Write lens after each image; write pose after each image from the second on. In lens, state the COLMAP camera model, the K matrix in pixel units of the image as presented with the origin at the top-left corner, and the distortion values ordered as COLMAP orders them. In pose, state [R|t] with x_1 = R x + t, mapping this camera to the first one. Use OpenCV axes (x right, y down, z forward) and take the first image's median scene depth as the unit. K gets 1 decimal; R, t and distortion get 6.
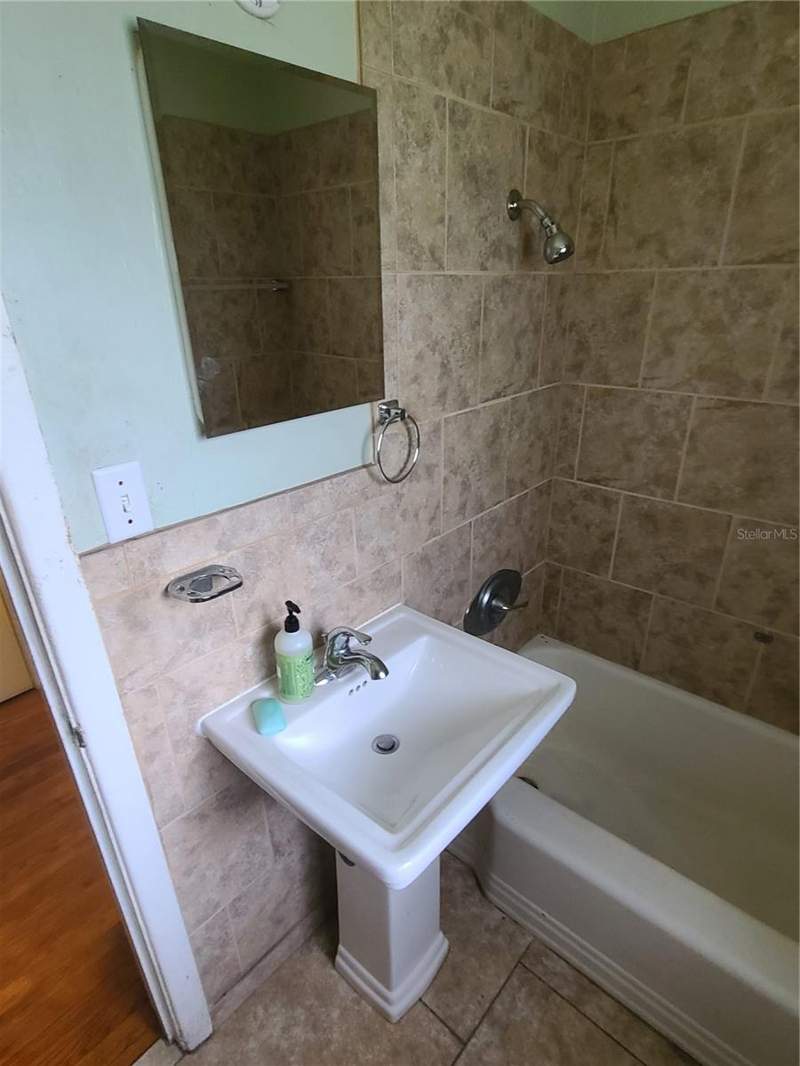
lens RADIAL K [[567.9, 0, 401.1], [0, 567.9, 535.8], [0, 0, 1]] dist [0.002041, -0.004207]
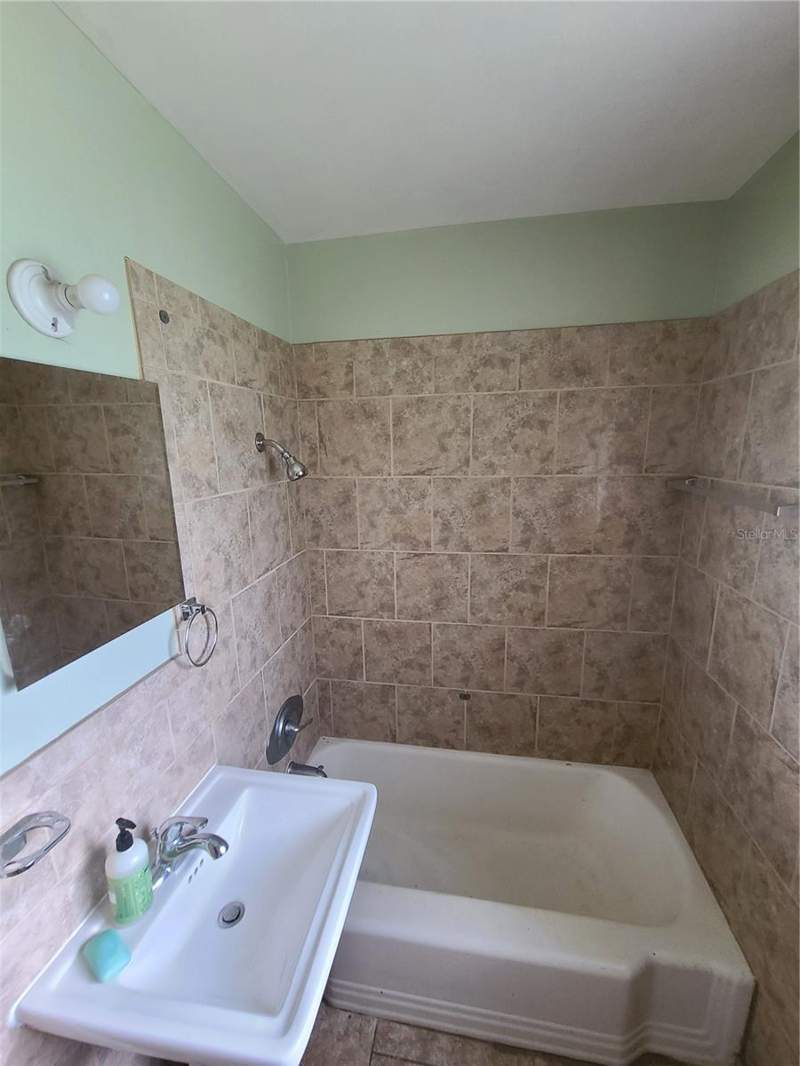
lens RADIAL K [[432.0, 0, 402.9], [0, 432.0, 535.9], [0, 0, 1]] dist [0.001248, 0.001476]
pose [[0.851845, -0.105888, 0.512979, -0.077626], [0.214422, 0.964029, -0.157073, -0.107898], [-0.477894, 0.243796, 0.843908, -0.032276]]
